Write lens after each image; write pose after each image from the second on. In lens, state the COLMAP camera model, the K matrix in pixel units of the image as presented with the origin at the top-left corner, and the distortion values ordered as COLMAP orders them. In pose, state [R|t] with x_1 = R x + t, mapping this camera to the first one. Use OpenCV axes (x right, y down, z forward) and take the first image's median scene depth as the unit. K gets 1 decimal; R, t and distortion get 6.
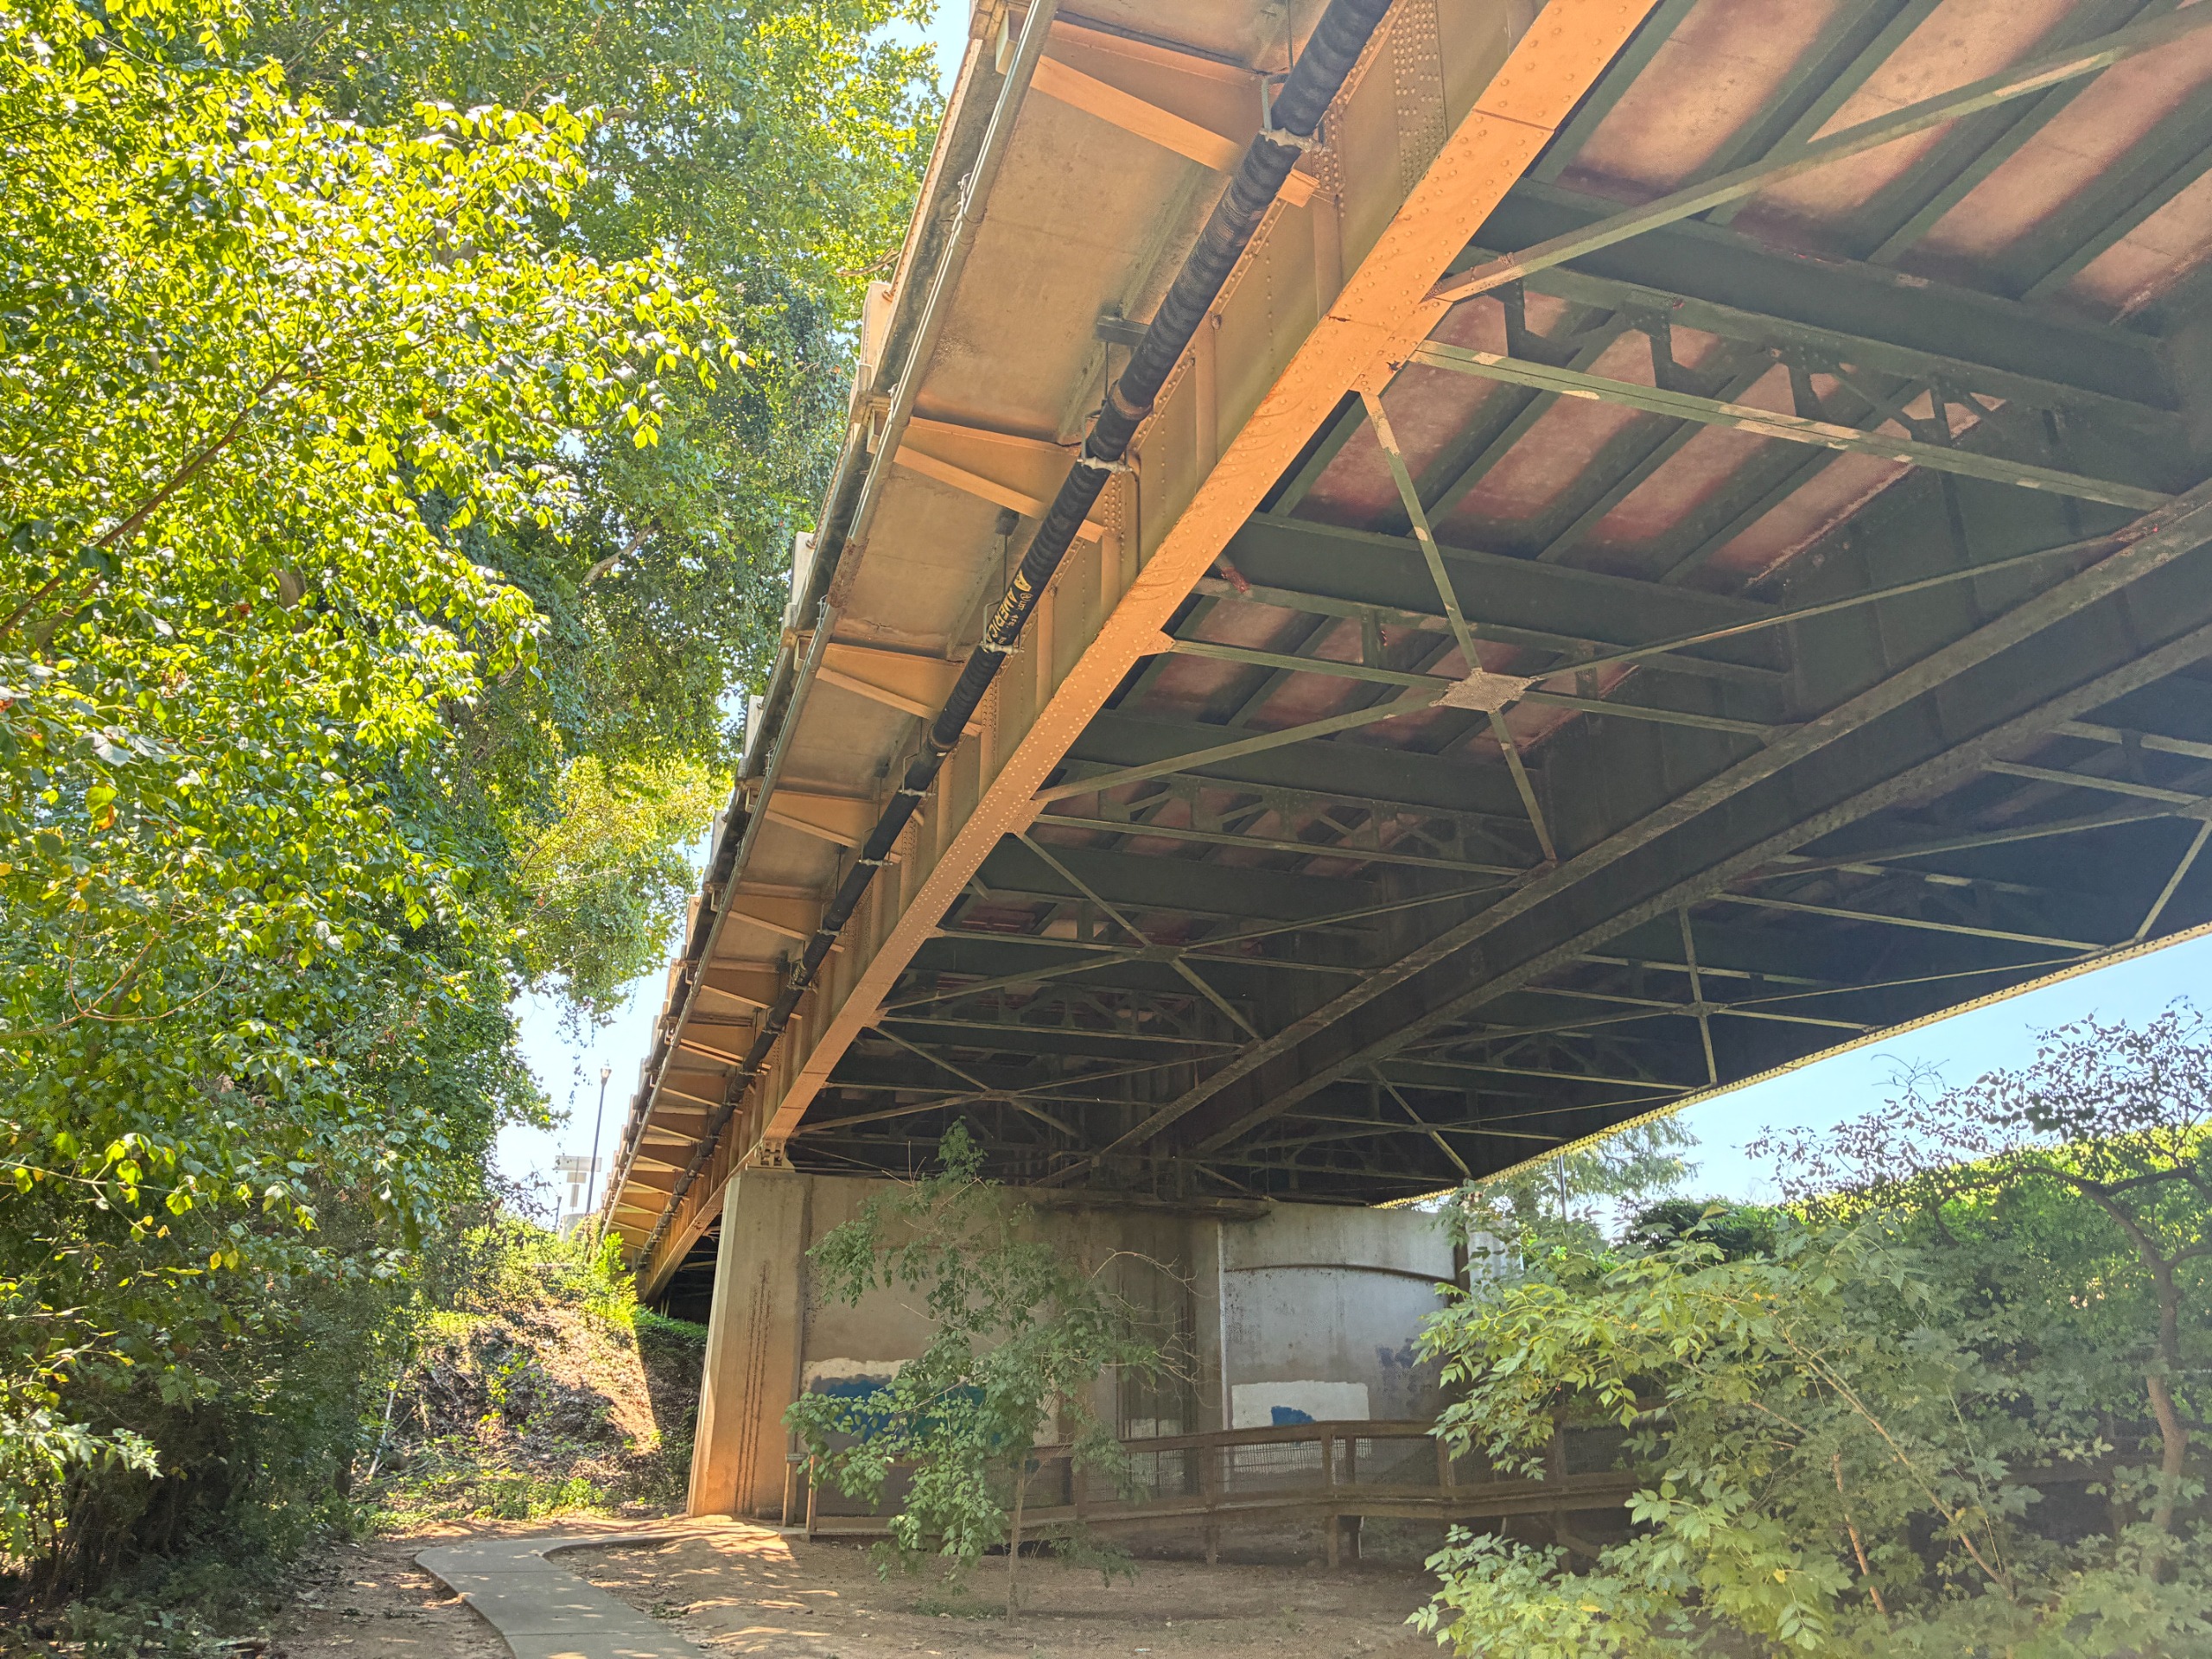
lens RADIAL K [[1671.9, 0, 1105.2], [0, 1671.9, 832.0], [0, 0, 1]] dist [0.051424, -0.041846]
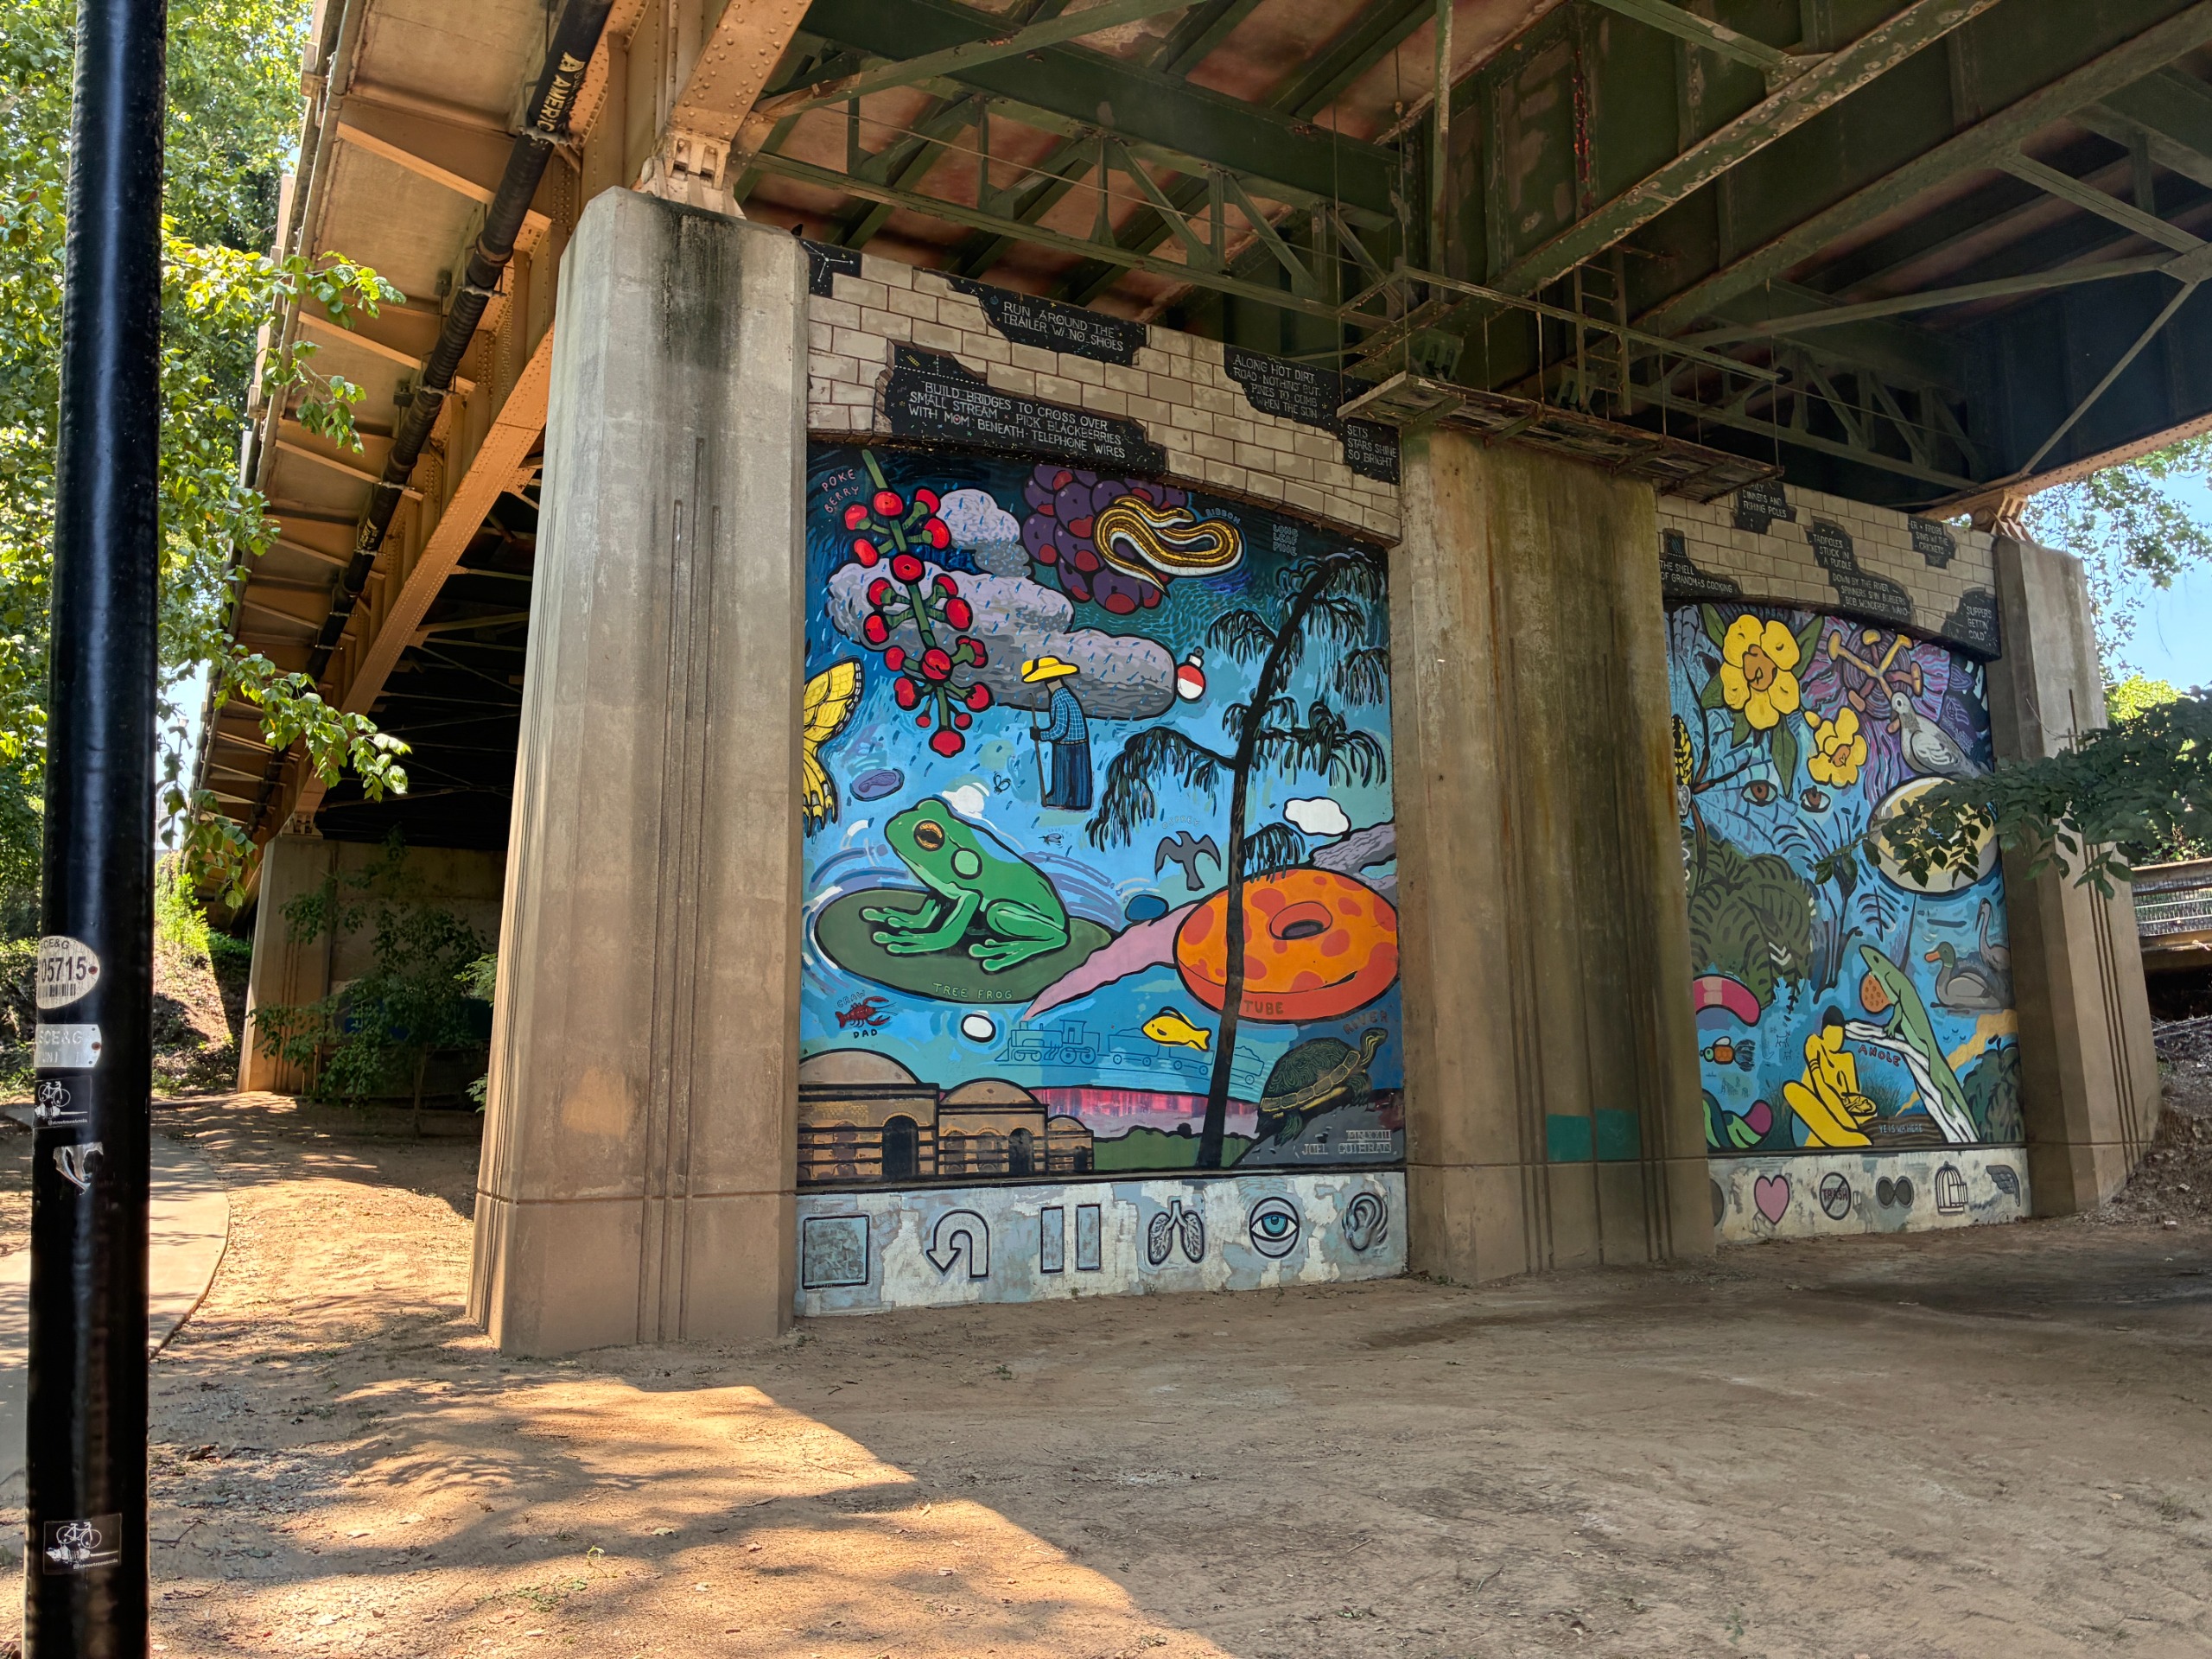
lens RADIAL K [[1671.9, 0, 1106.6], [0, 1671.9, 814.0], [0, 0, 1]] dist [0.051424, -0.041846]
pose [[0.980280, 0.020994, 0.196497, 0.126472], [-0.061172, 0.977738, 0.200713, -0.093663], [-0.187909, -0.208775, 0.959741, -0.287173]]
